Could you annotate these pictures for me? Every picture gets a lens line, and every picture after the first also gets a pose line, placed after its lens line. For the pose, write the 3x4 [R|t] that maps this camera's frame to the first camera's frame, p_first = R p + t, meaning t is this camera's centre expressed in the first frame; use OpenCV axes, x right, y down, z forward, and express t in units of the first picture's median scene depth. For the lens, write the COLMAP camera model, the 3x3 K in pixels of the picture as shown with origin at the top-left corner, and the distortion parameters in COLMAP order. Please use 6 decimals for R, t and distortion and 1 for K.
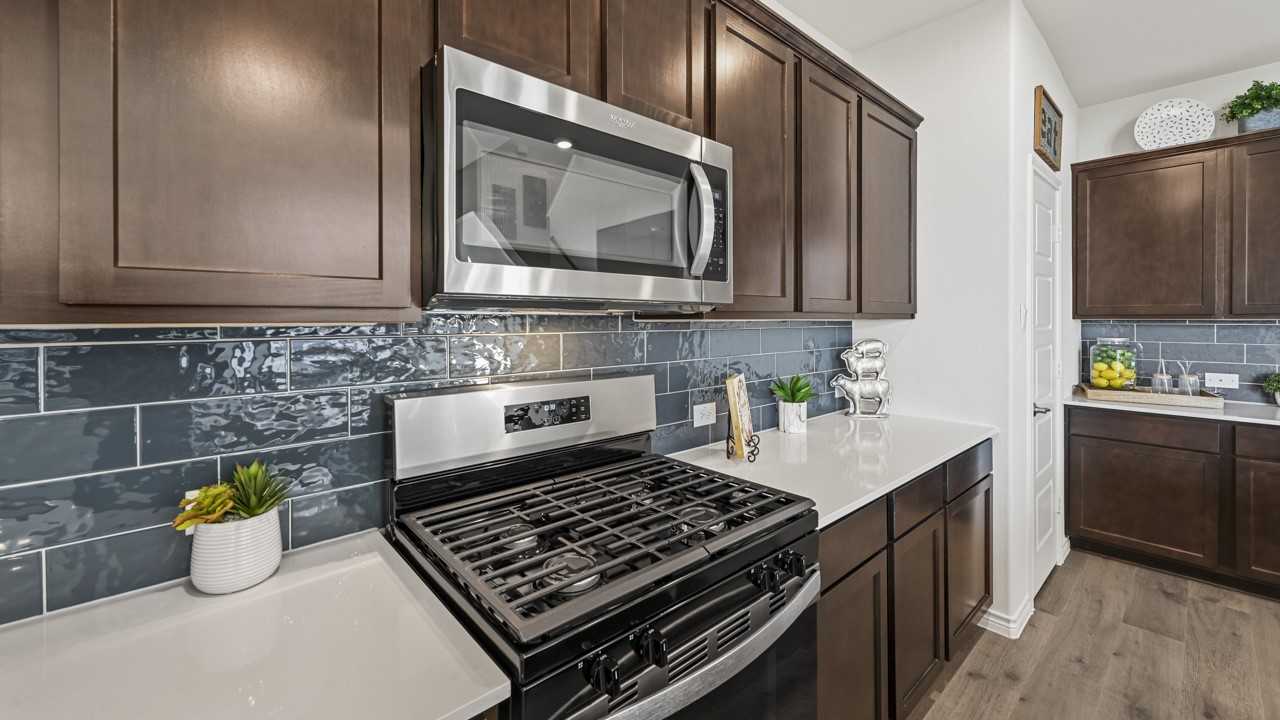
lens RADIAL K [[504.1, 0, 643.0], [0, 504.1, 320.8], [0, 0, 1]] dist [0.002276, 0.000298]
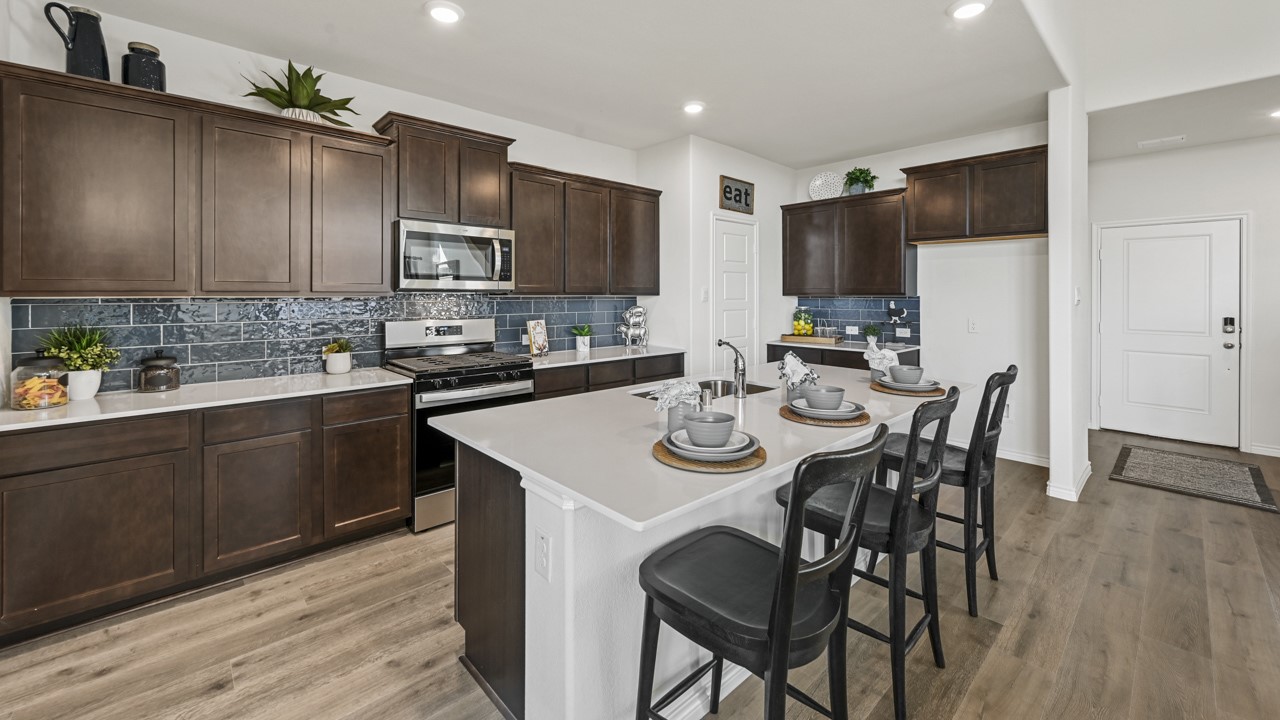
lens RADIAL K [[507.6, 0, 641.8], [0, 507.6, 294.5], [0, 0, 1]] dist [0.002149, 0.000280]
pose [[0.999731, 0.001200, 0.023166, 0.465318], [-0.001078, 0.999986, -0.005262, 0.002914], [-0.023172, 0.005236, 0.999718, -0.995248]]
